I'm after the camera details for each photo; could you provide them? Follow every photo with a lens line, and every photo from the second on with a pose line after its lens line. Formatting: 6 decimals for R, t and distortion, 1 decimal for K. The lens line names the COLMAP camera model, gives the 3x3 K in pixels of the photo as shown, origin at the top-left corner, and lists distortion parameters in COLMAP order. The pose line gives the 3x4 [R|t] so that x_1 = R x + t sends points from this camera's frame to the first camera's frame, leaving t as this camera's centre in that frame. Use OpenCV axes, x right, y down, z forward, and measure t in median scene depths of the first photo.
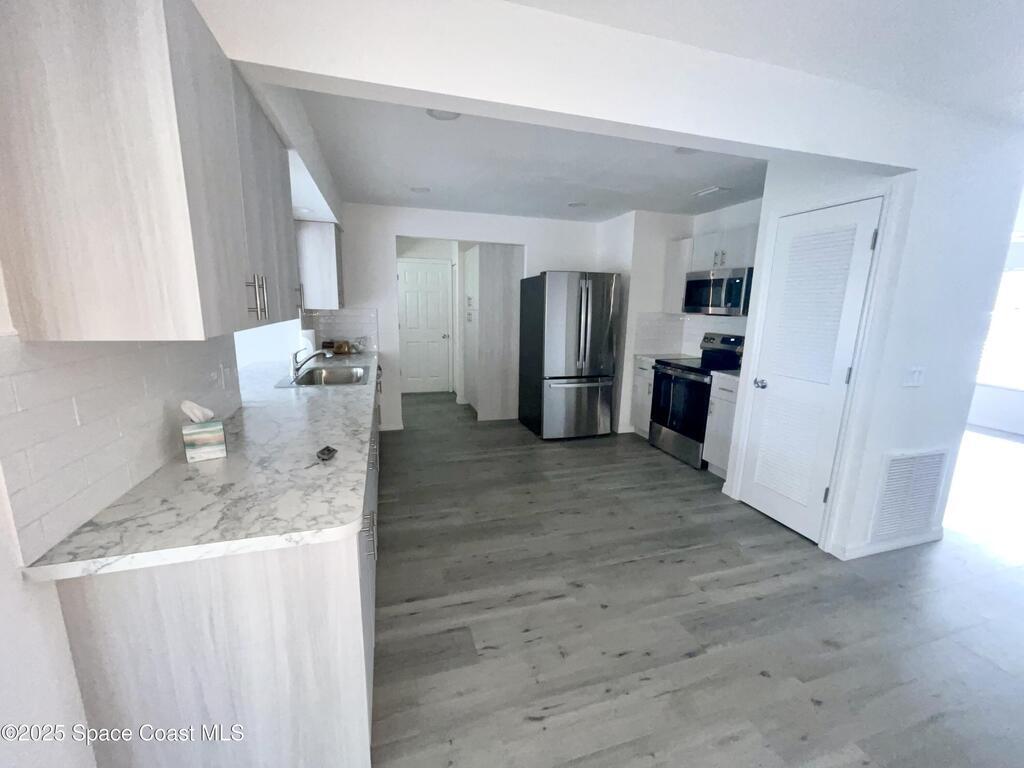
lens RADIAL K [[414.2, 0, 514.9], [0, 414.2, 386.2], [0, 0, 1]] dist [-0.000244, 0.001031]
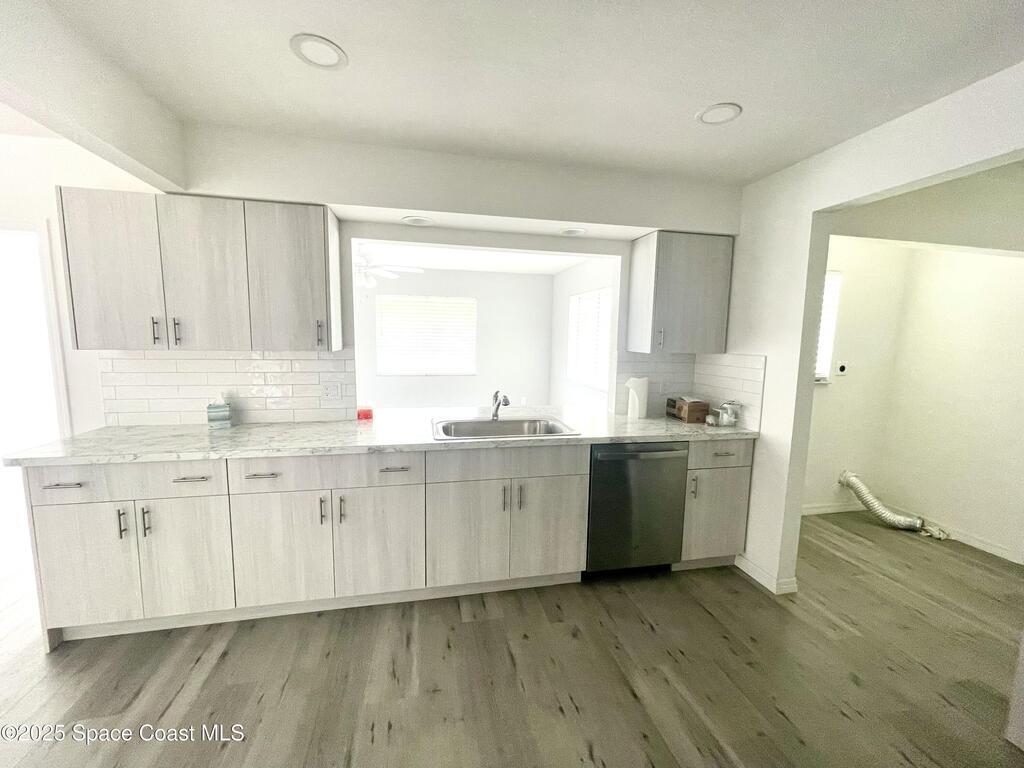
lens RADIAL K [[414.2, 0, 508.5], [0, 414.2, 385.5], [0, 0, 1]] dist [-0.000244, 0.001031]
pose [[-0.094658, 0.092775, -0.991177, 0.257600], [-0.209789, 0.971430, 0.110961, -0.141696], [0.973154, 0.218442, -0.072490, 0.736461]]
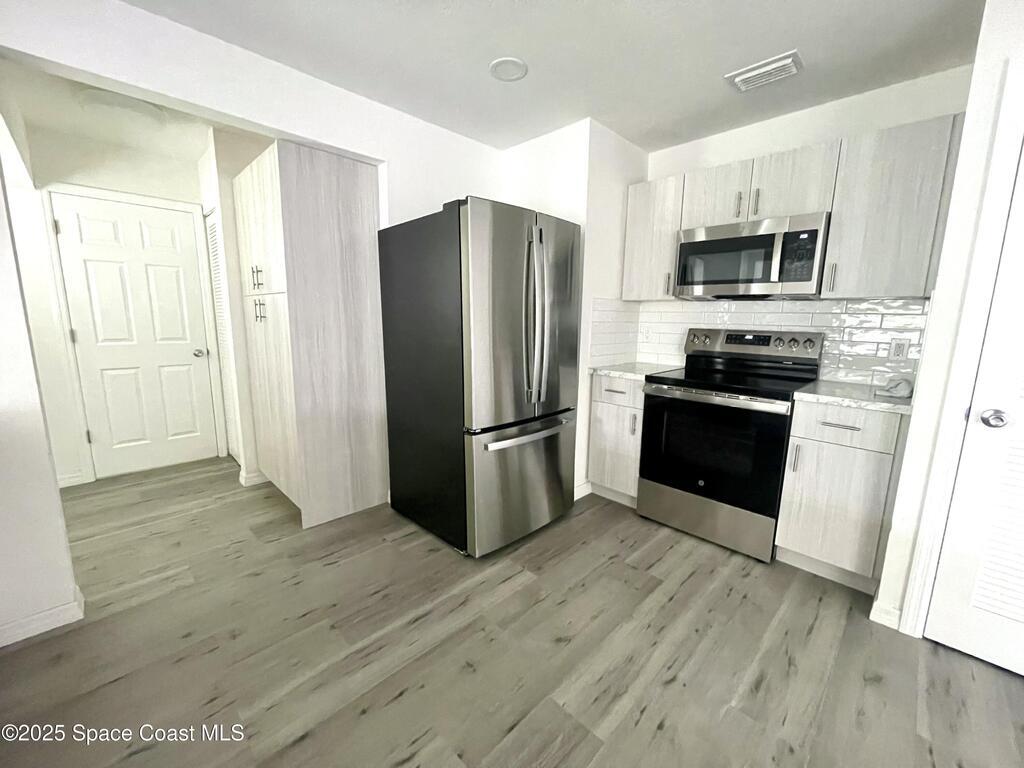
lens RADIAL K [[414.2, 0, 507.4], [0, 414.2, 384.1], [0, 0, 1]] dist [-0.000244, 0.001031]
pose [[0.886263, -0.082753, 0.455730, -0.101149], [0.093076, 0.995659, -0.000211, -0.068777], [-0.453734, 0.042604, 0.890118, 0.557166]]
